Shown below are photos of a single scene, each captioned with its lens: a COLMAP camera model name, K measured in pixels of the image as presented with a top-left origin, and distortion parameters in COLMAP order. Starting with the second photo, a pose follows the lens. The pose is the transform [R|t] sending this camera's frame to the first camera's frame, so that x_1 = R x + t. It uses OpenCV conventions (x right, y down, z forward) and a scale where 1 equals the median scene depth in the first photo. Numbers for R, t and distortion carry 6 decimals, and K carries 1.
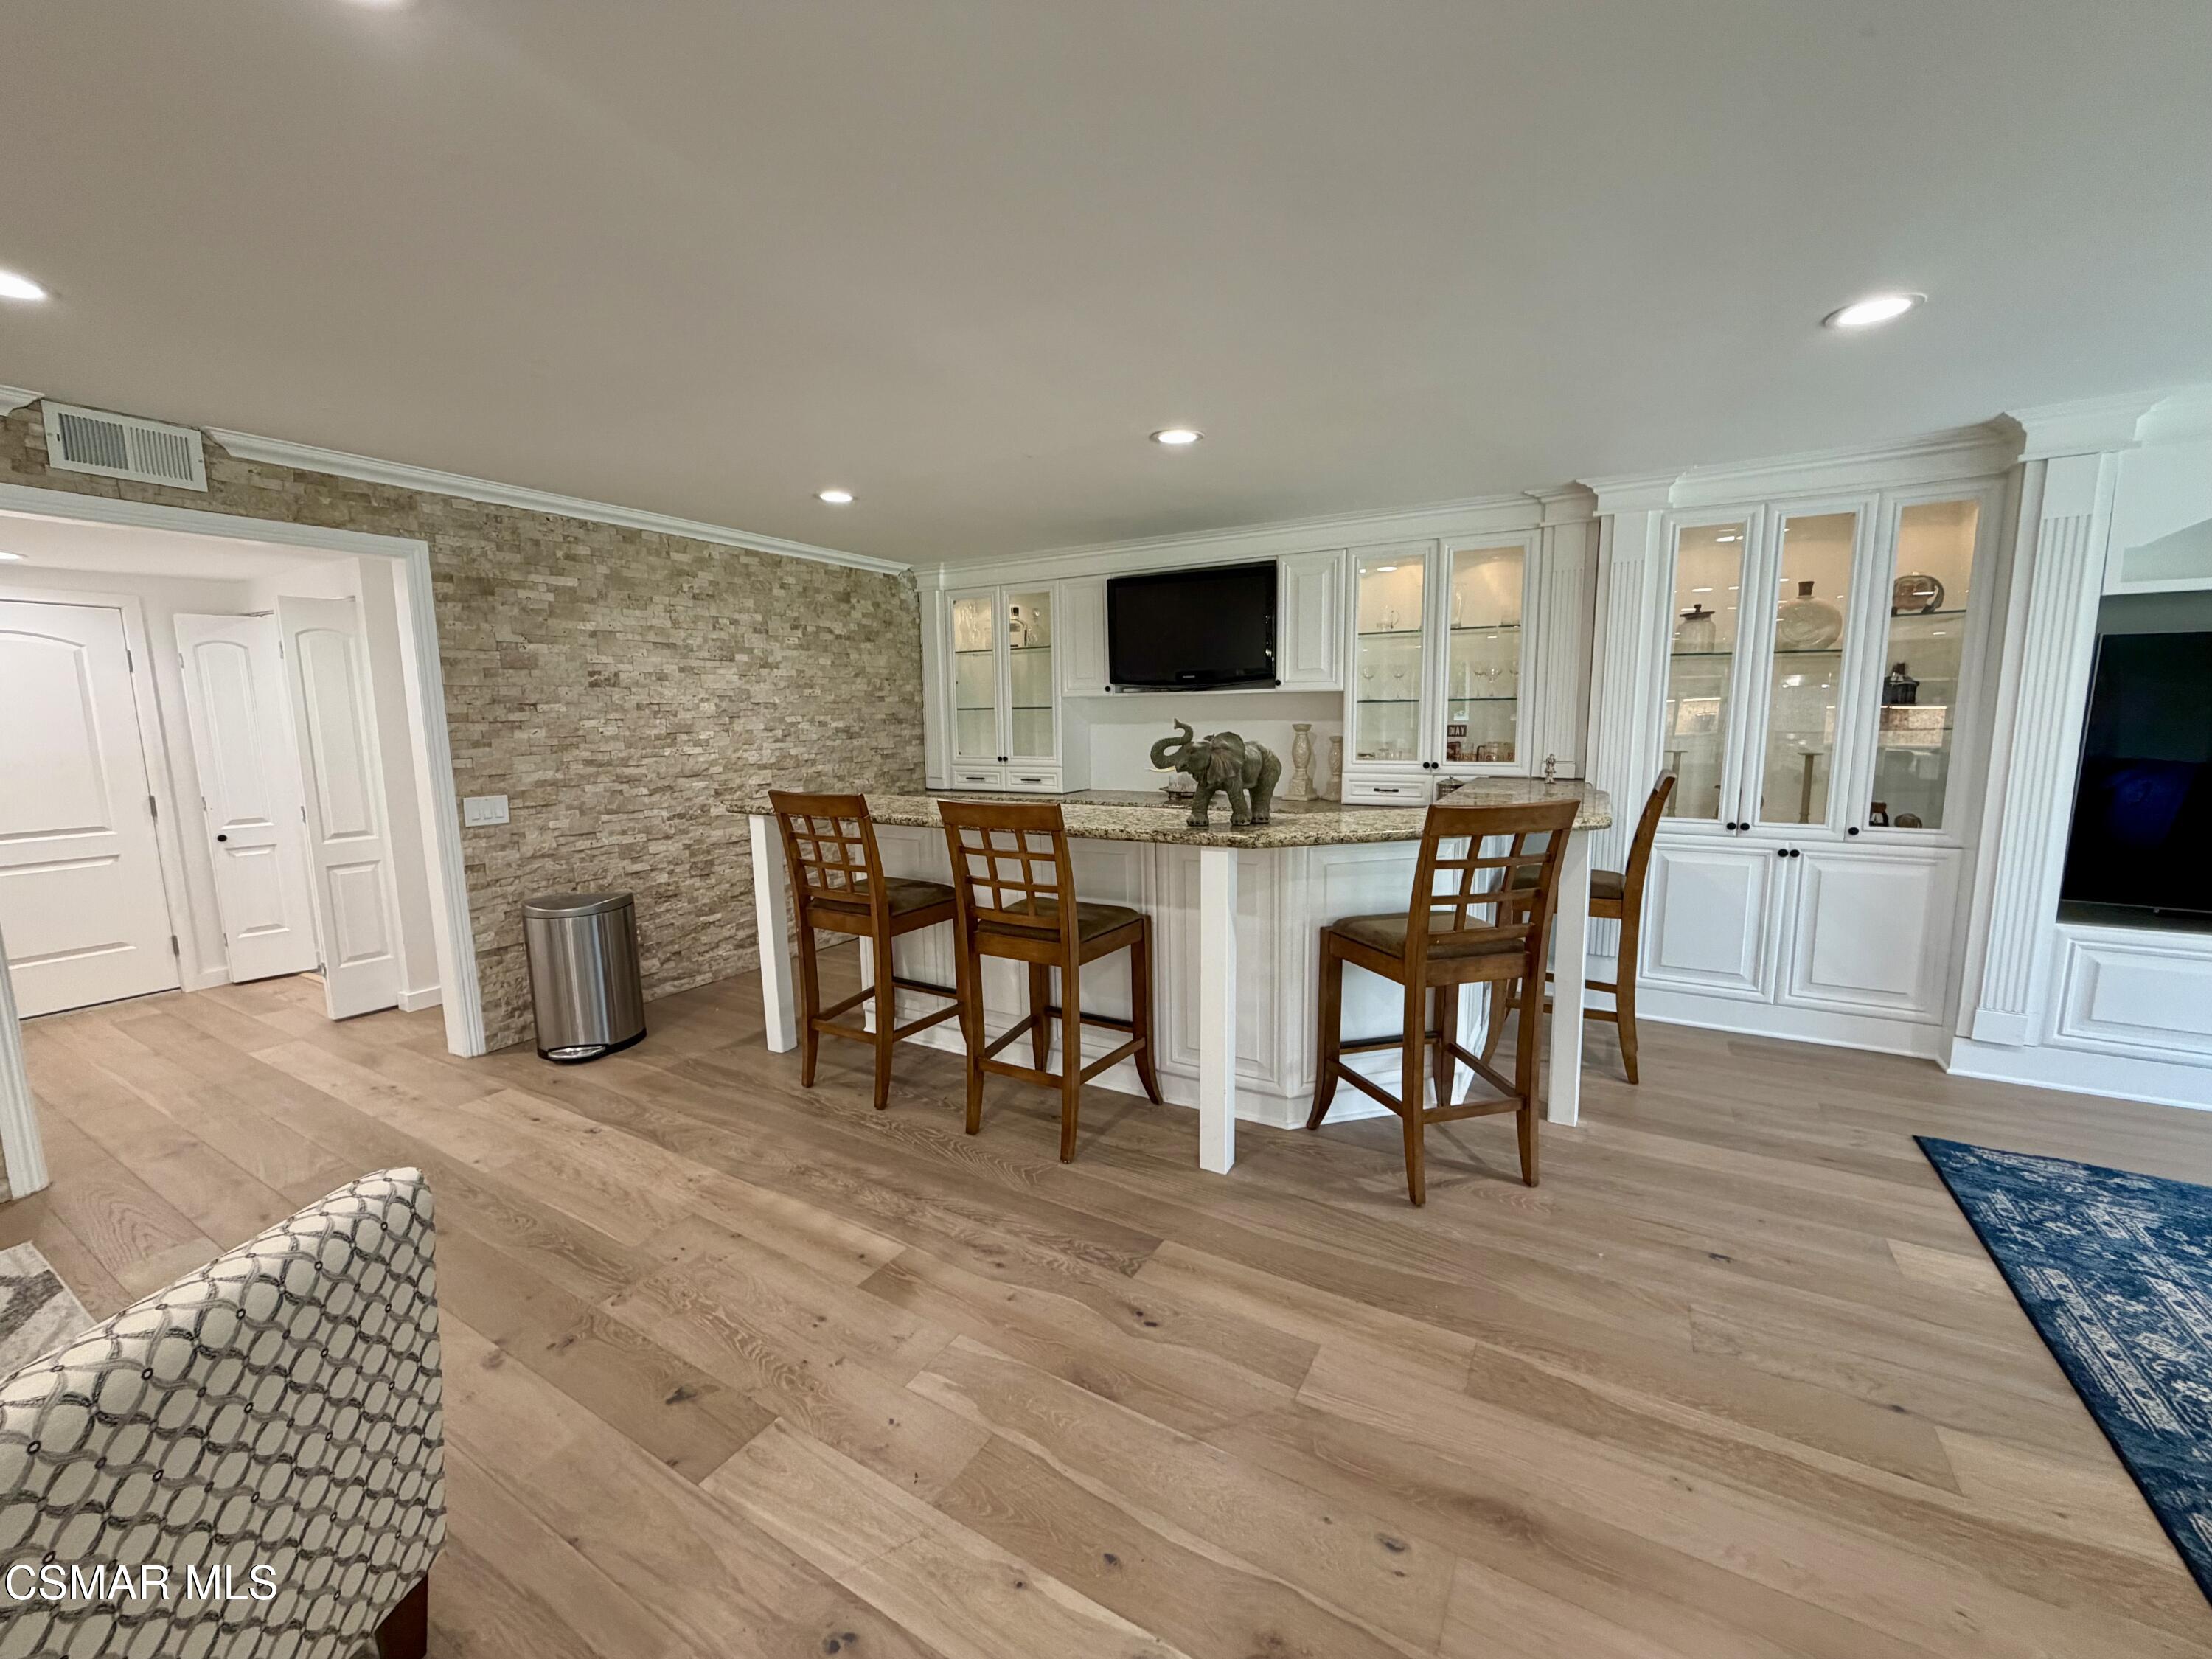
lens RADIAL K [[881.1, 0, 1106.0], [0, 881.1, 829.5], [0, 0, 1]] dist [-0.000579, -0.000028]
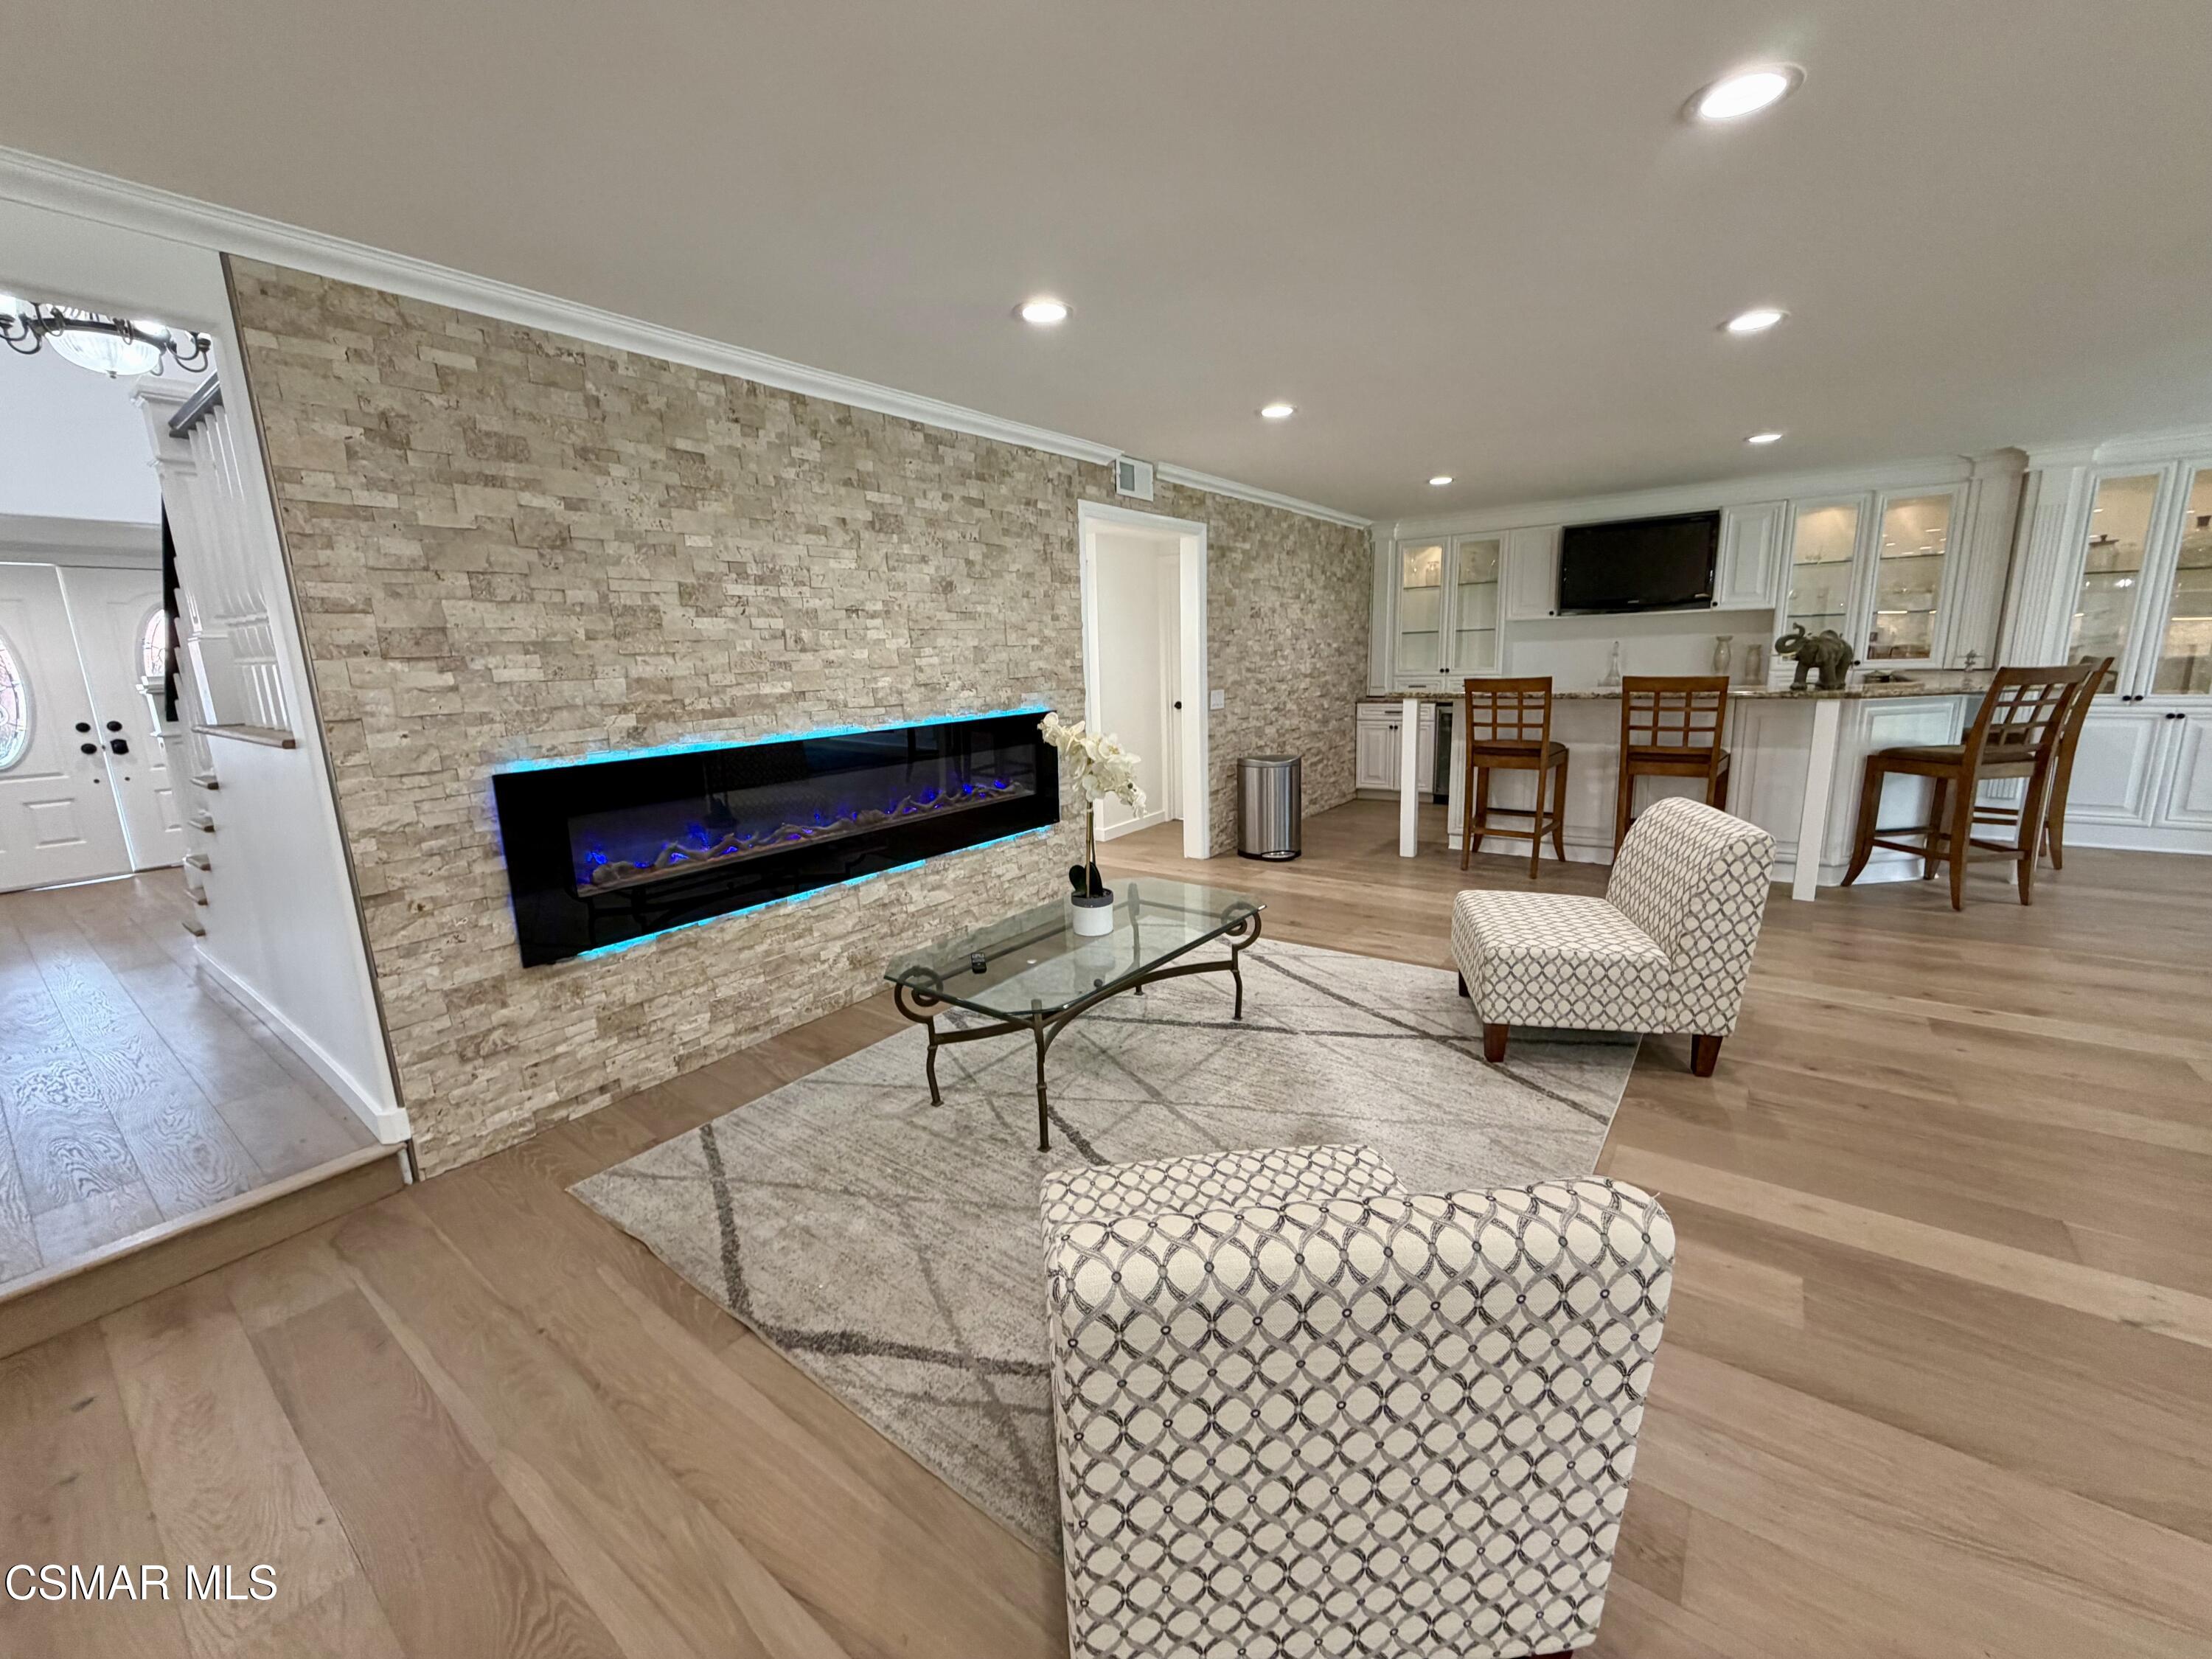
lens RADIAL K [[889.2, 0, 1106.0], [0, 889.2, 829.5], [0, 0, 1]] dist [0.000594, 0.000318]
pose [[0.993535, 0.003029, -0.113489, -0.716641], [0.004272, 0.997939, 0.064031, 0.104572], [0.113449, -0.064101, 0.991474, -0.576327]]
